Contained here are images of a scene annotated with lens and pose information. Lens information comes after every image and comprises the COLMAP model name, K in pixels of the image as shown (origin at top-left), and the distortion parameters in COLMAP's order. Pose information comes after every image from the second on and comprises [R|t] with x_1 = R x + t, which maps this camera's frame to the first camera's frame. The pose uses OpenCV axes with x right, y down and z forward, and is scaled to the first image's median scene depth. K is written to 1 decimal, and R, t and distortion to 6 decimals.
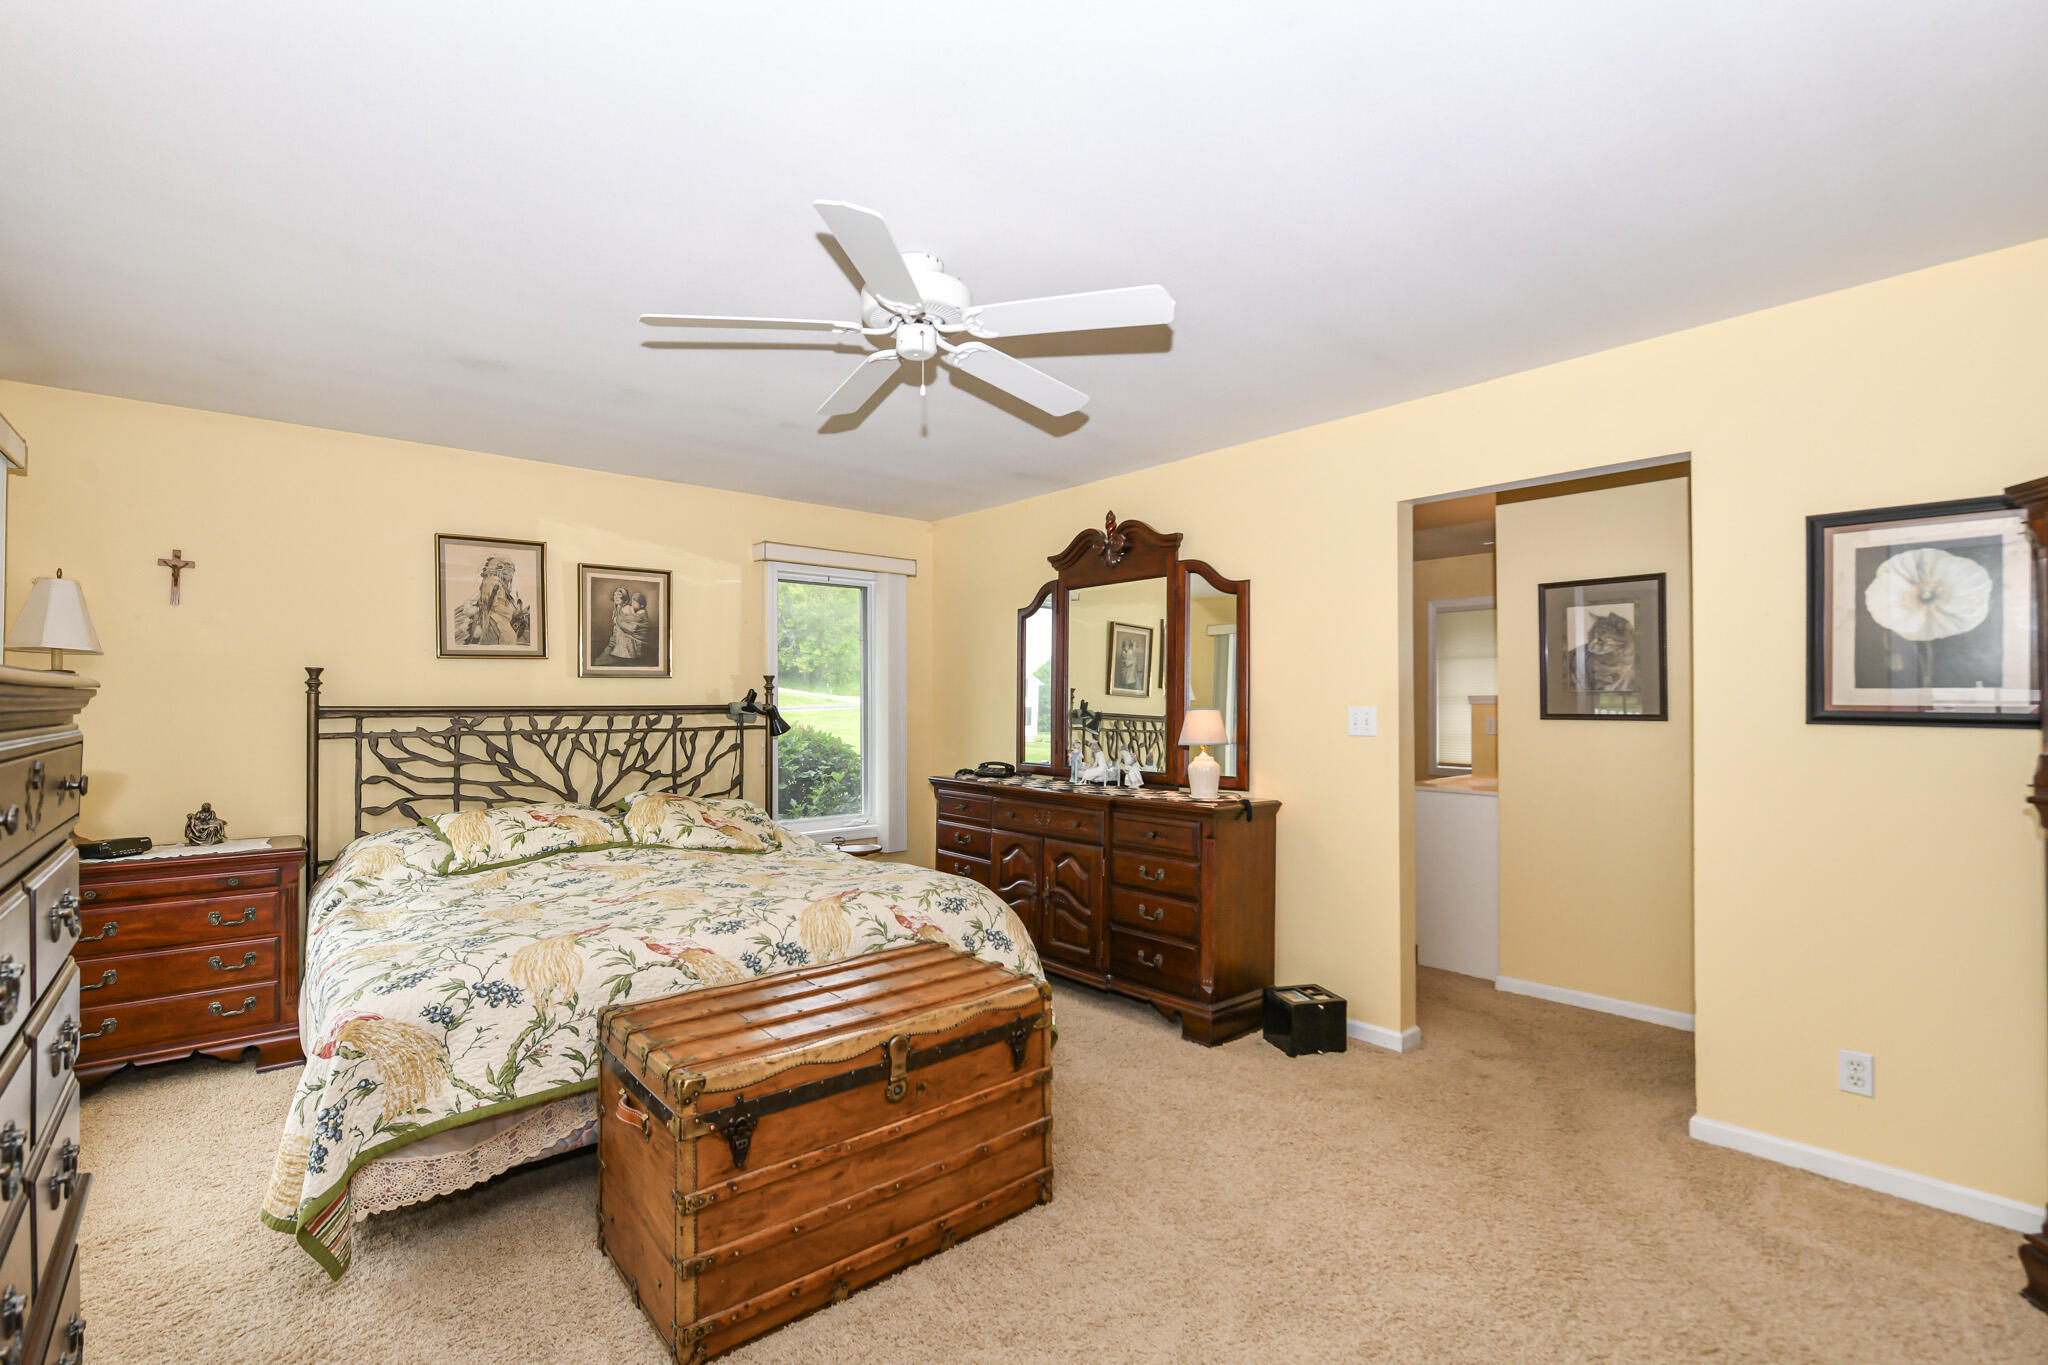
lens RADIAL K [[868.8, 0, 1022.5], [0, 868.8, 703.8], [0, 0, 1]] dist [-0.001338, -0.000259]
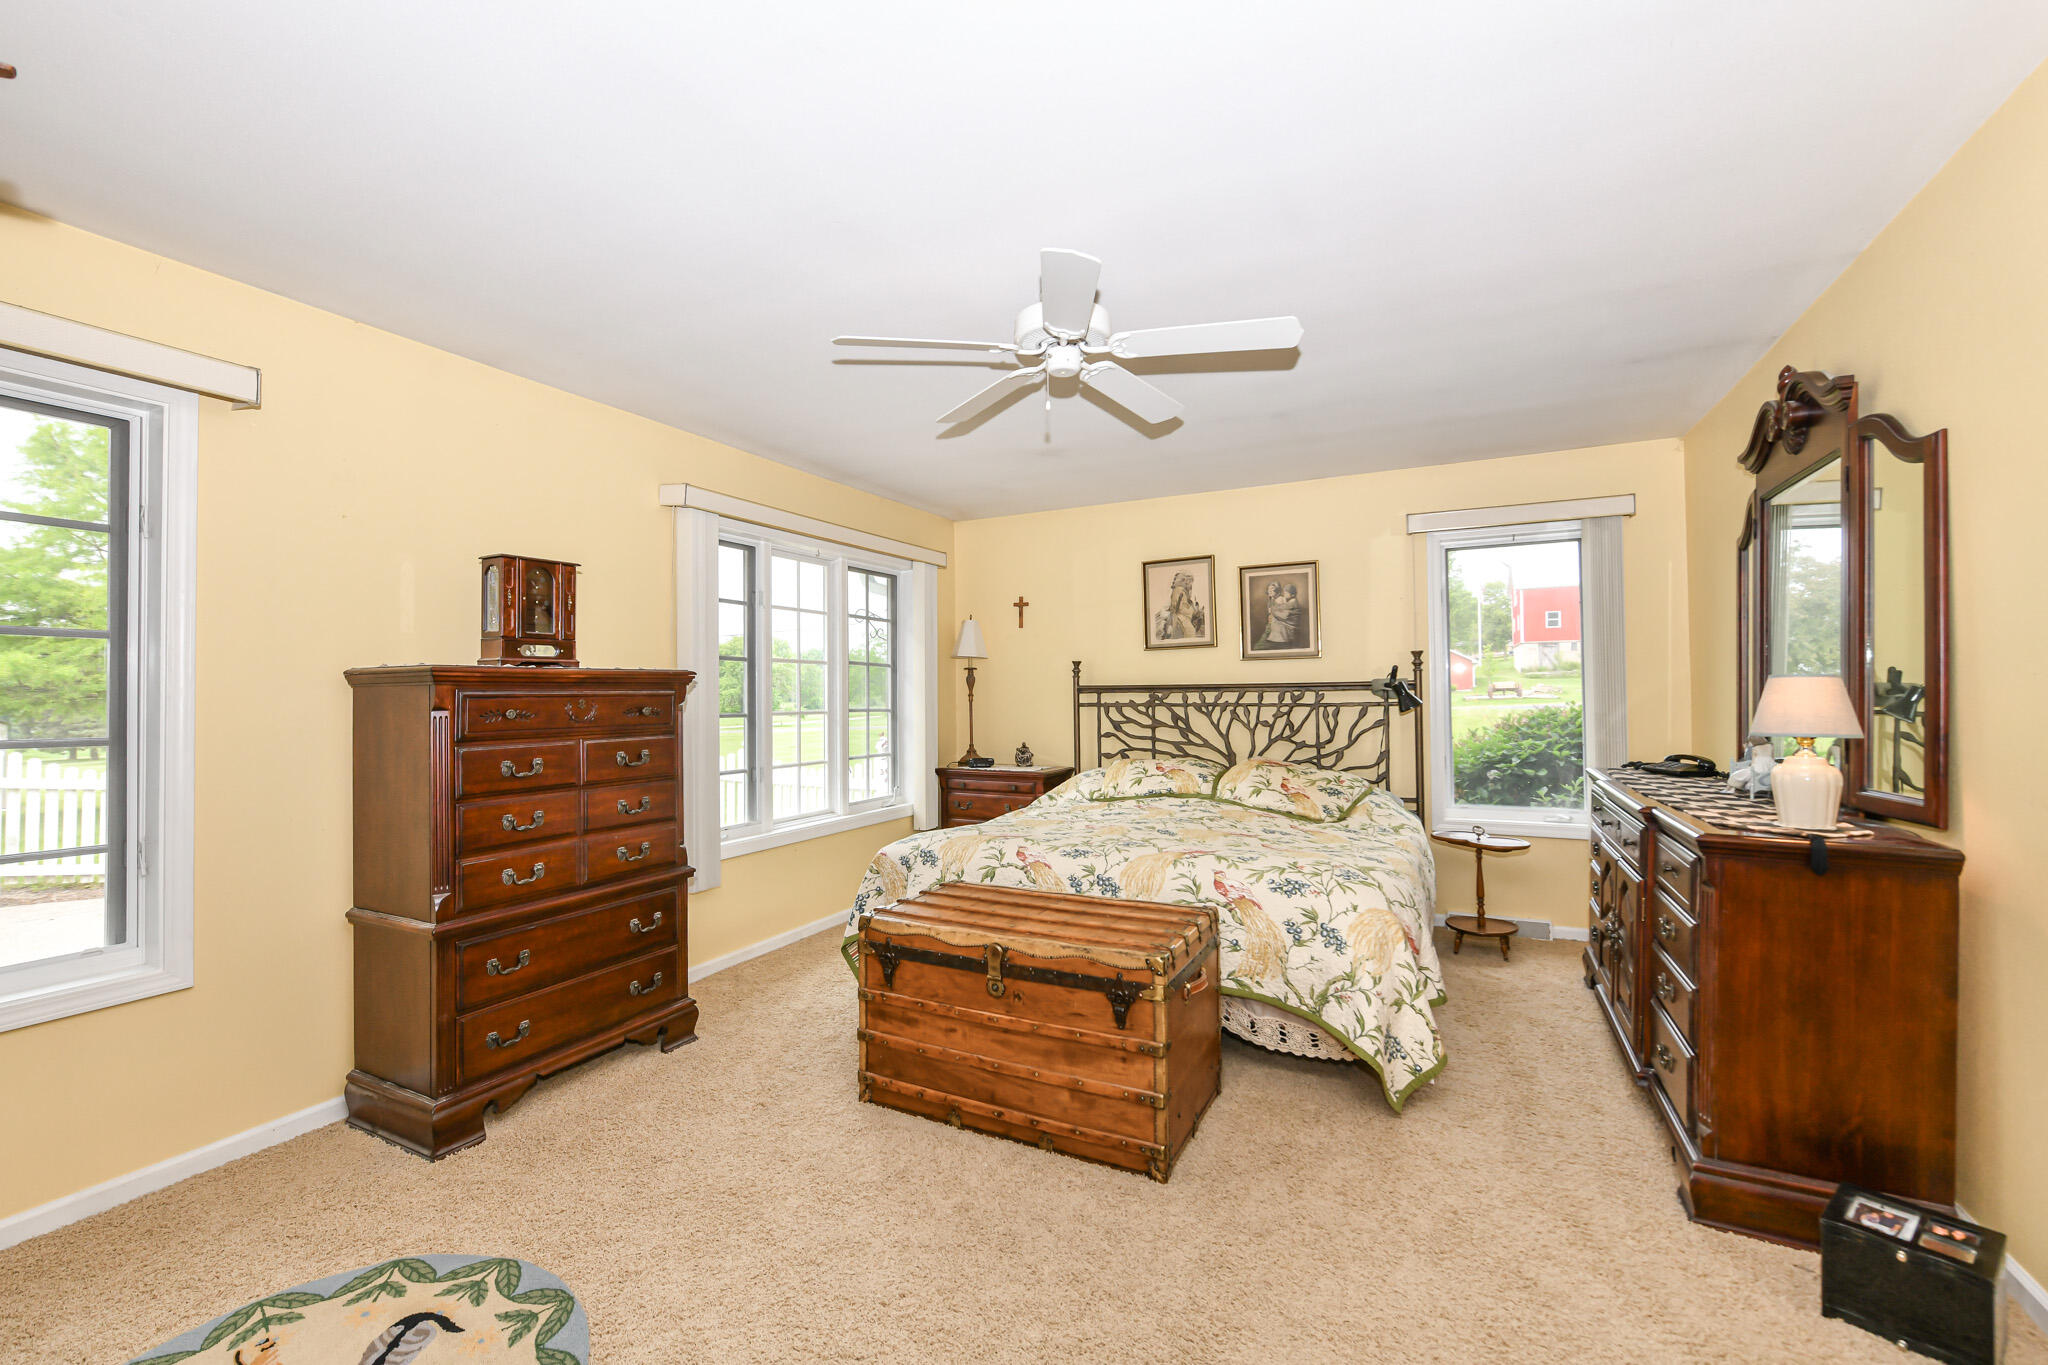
lens RADIAL K [[834.8, 0, 1035.1], [0, 834.8, 685.5], [0, 0, 1]] dist [-0.003255, -0.000324]
pose [[0.414716, -0.009863, -0.909897, 0.463259], [0.008005, 0.999942, -0.007190, 0.011542], [0.909916, -0.004302, 0.414771, 0.269934]]
